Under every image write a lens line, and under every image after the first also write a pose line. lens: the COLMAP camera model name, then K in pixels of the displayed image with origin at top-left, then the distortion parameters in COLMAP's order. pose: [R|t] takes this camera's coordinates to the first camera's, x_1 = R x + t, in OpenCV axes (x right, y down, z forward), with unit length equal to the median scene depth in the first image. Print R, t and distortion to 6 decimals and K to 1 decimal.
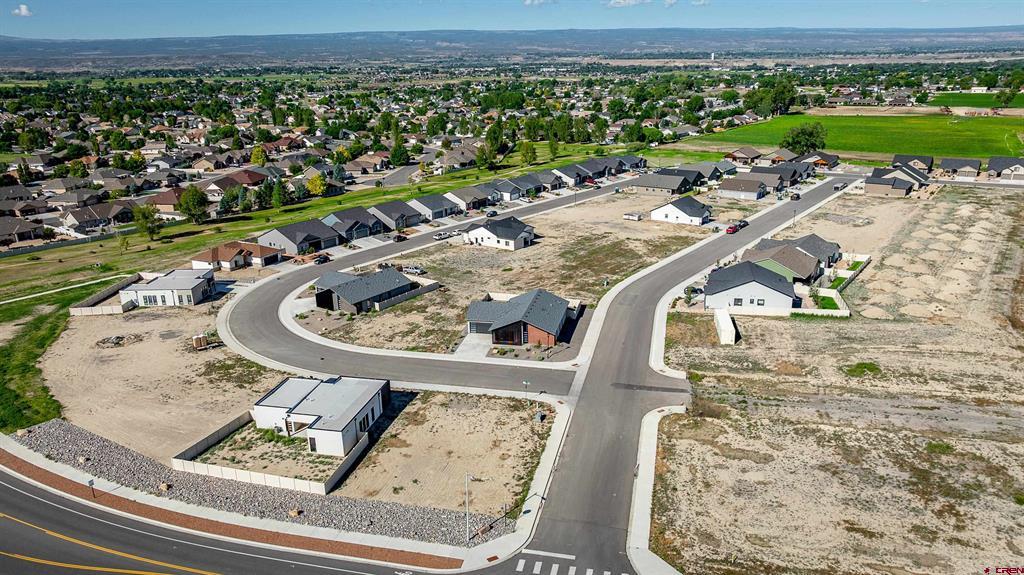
lens RADIAL K [[723.9, 0, 510.6], [0, 723.9, 288.7], [0, 0, 1]] dist [-0.034782, 0.035286]
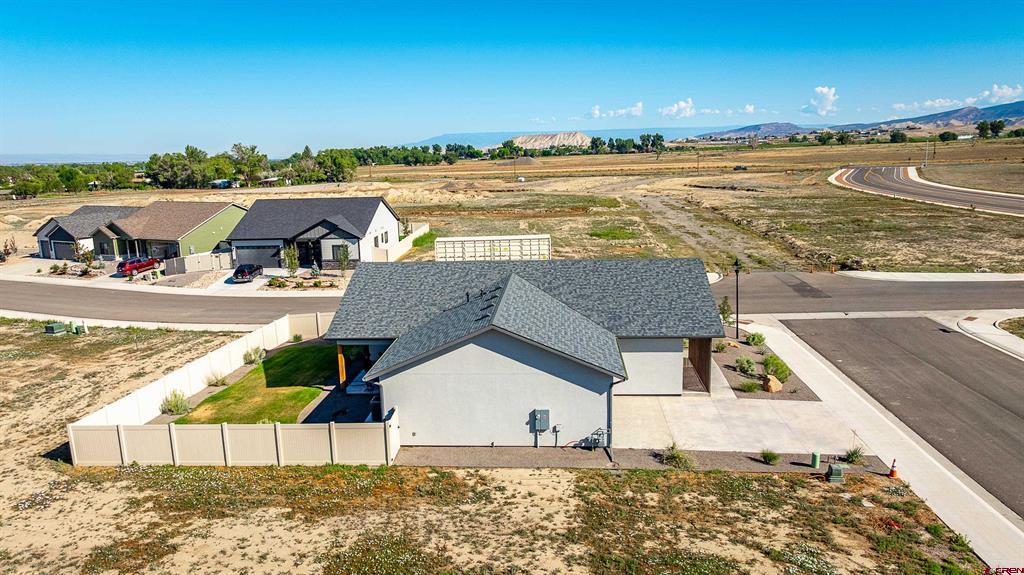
lens RADIAL K [[723.9, 0, 510.6], [0, 723.9, 288.7], [0, 0, 1]] dist [-0.034782, 0.035286]
pose [[-0.148148, -0.163955, 0.975280, -0.218321], [0.332032, 0.920675, 0.205212, -0.026512], [-0.931562, 0.354225, -0.081958, 0.926445]]
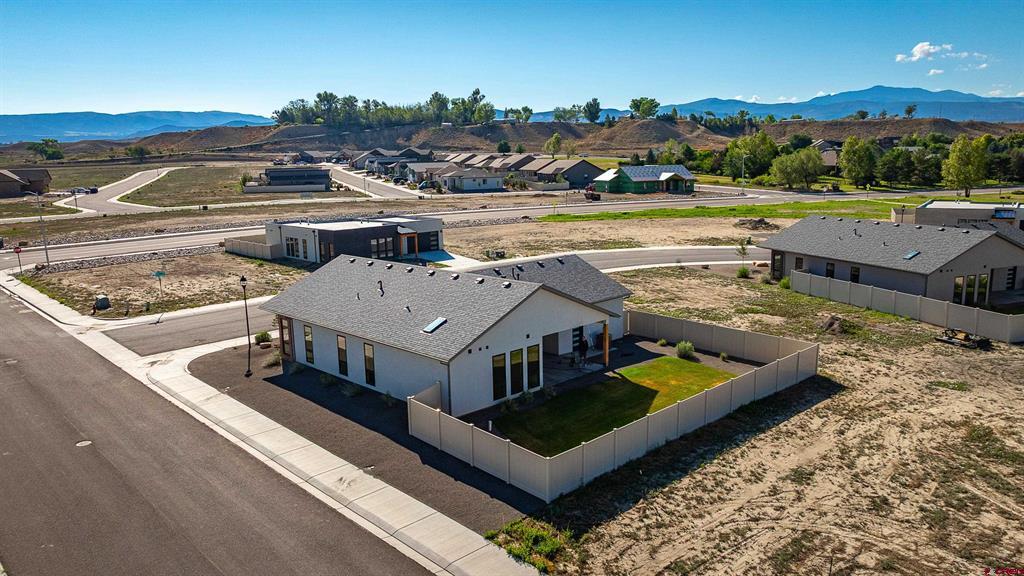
lens RADIAL K [[749.8, 0, 493.2], [0, 749.8, 286.8], [0, 0, 1]] dist [-0.018350, -0.002386]
pose [[-0.562144, 0.182331, -0.806691, 0.238942], [-0.217602, 0.908421, 0.356960, -0.081676], [0.797900, 0.376201, -0.470987, 1.051930]]
